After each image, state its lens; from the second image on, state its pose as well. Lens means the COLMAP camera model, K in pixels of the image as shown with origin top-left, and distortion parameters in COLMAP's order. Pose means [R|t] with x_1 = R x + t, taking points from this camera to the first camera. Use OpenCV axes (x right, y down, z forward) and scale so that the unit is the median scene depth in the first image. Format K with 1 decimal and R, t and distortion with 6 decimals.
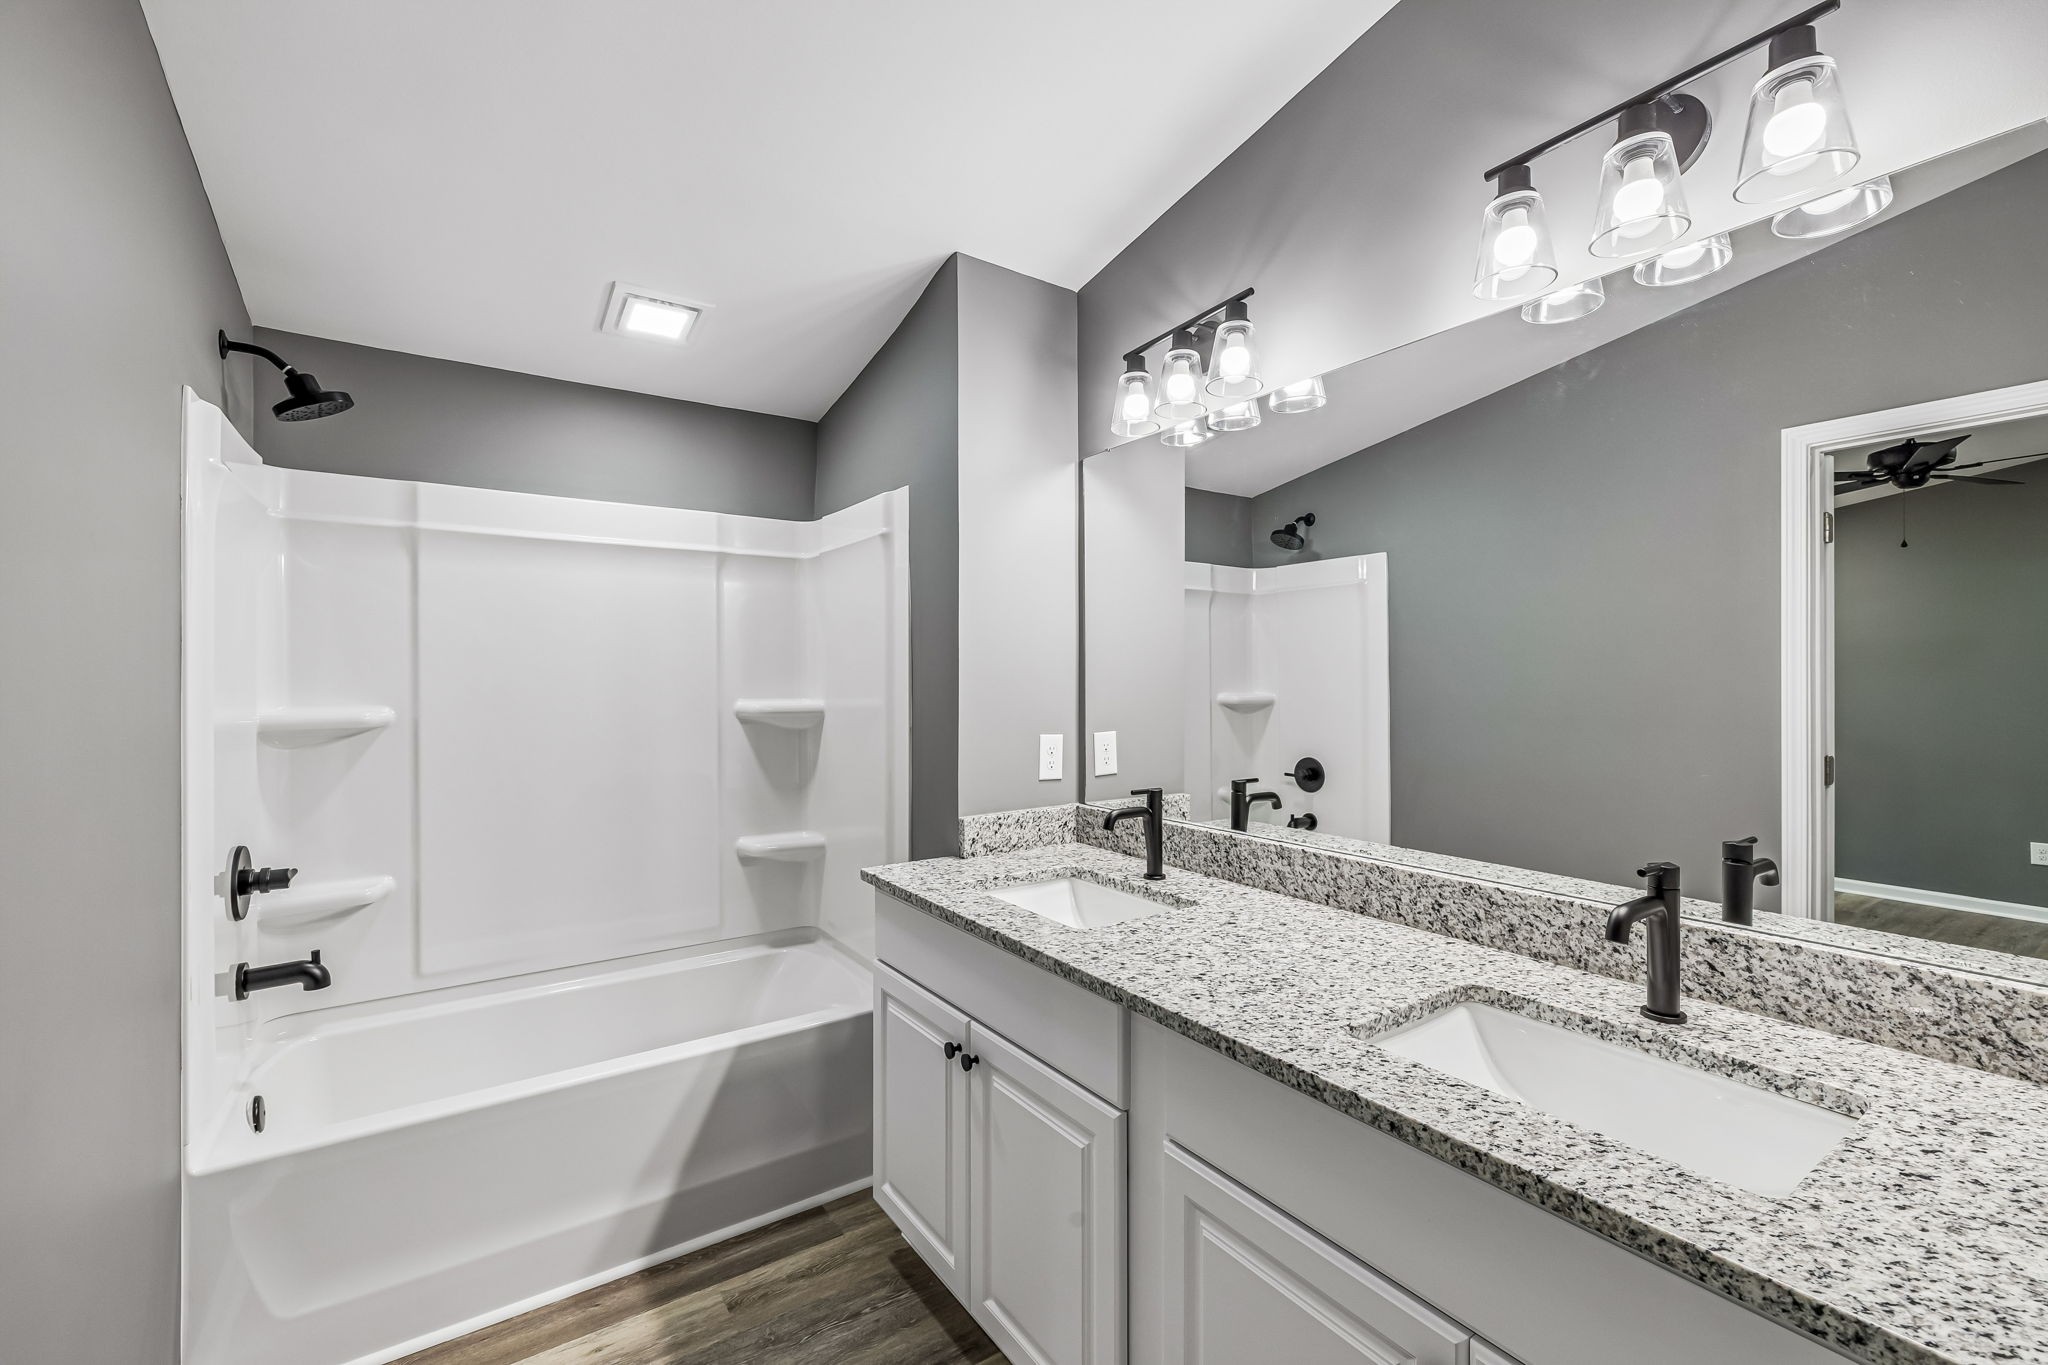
lens RADIAL K [[851.2, 0, 1025.3], [0, 851.2, 678.4], [0, 0, 1]] dist [0.000872, -0.000216]
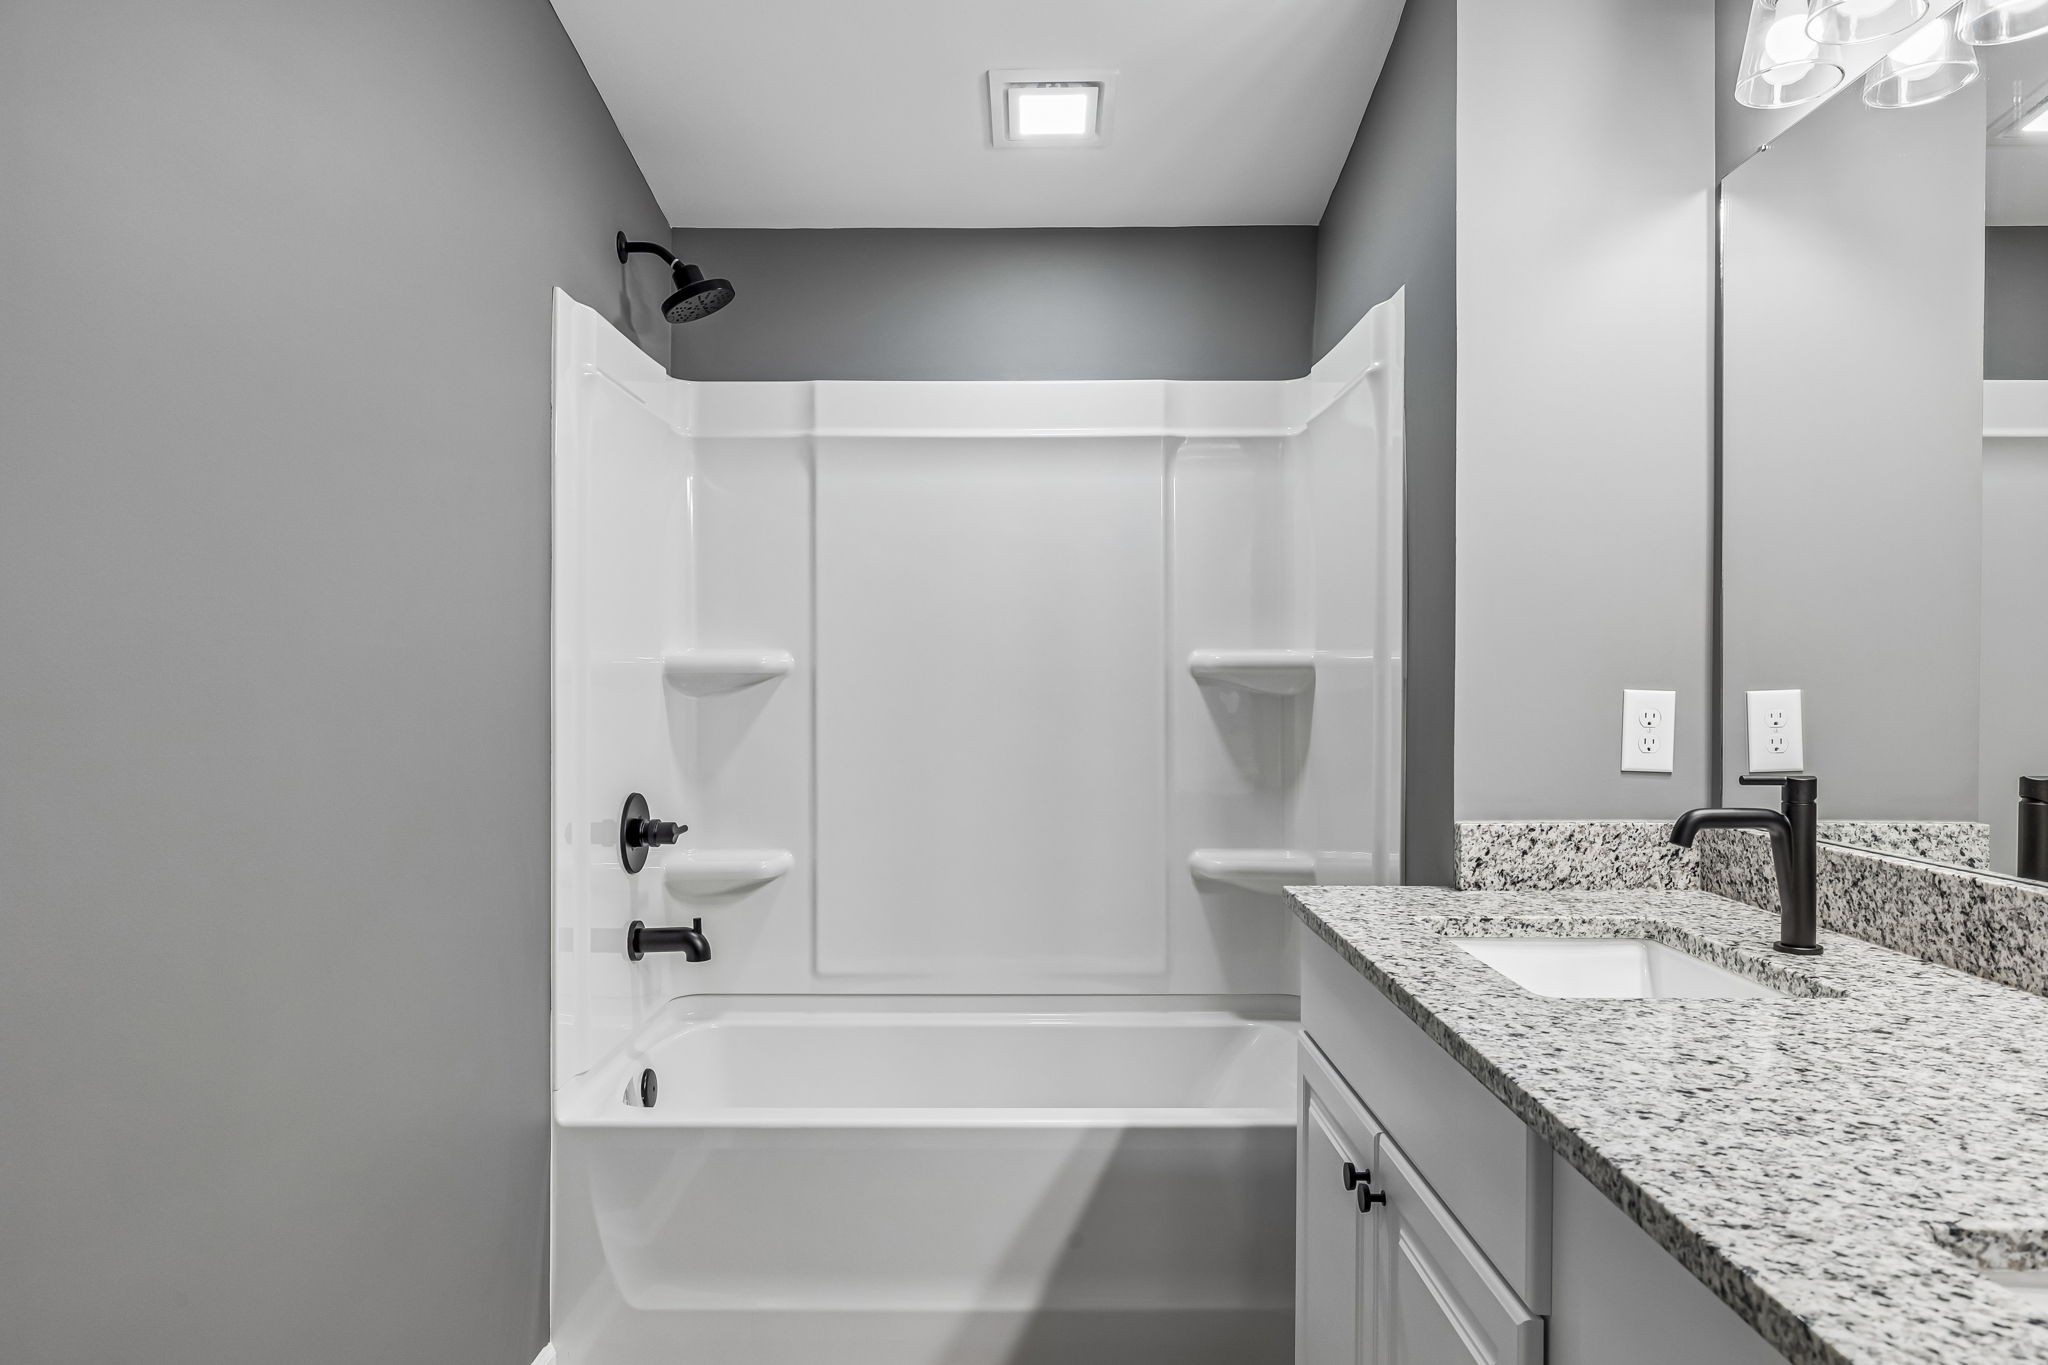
lens RADIAL K [[1282.5, 0, 1023.1], [0, 1282.5, 685.1], [0, 0, 1]] dist [-0.003394, -0.000028]
pose [[0.824305, 0.006627, -0.566107, 0.192879], [-0.003232, 0.999970, 0.007000, 0.067136], [0.566137, -0.003941, 0.824302, 0.096711]]
